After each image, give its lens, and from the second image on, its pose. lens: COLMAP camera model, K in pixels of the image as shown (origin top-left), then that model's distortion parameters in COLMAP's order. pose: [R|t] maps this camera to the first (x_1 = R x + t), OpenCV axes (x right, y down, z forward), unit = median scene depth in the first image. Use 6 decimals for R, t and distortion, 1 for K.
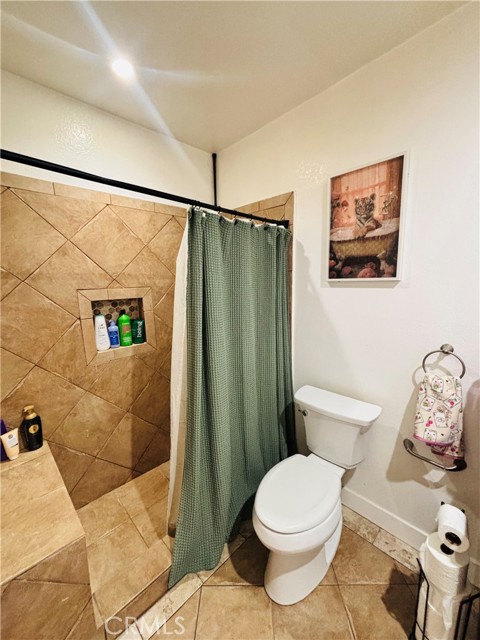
lens RADIAL K [[256.9, 0, 241.0], [0, 256.9, 321.1], [0, 0, 1]] dist [0.008506, -0.001884]
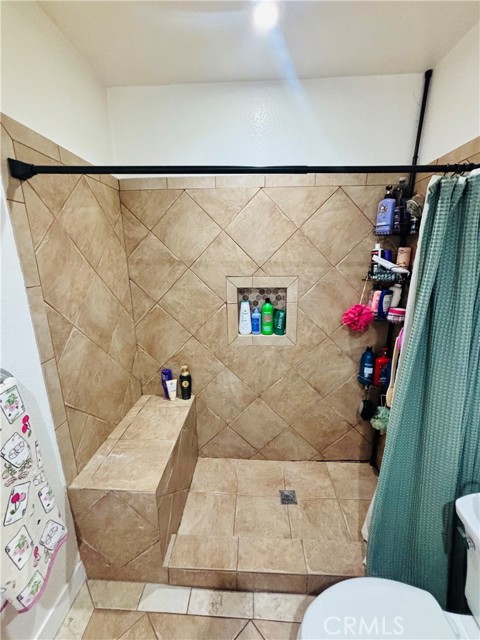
lens RADIAL K [[256.9, 0, 239.7], [0, 256.9, 322.4], [0, 0, 1]] dist [0.008506, -0.001884]
pose [[0.678033, 0.196514, -0.708275, 0.191466], [-0.129439, 0.980462, 0.148121, -0.090420], [0.723545, -0.008753, 0.690222, 0.264896]]
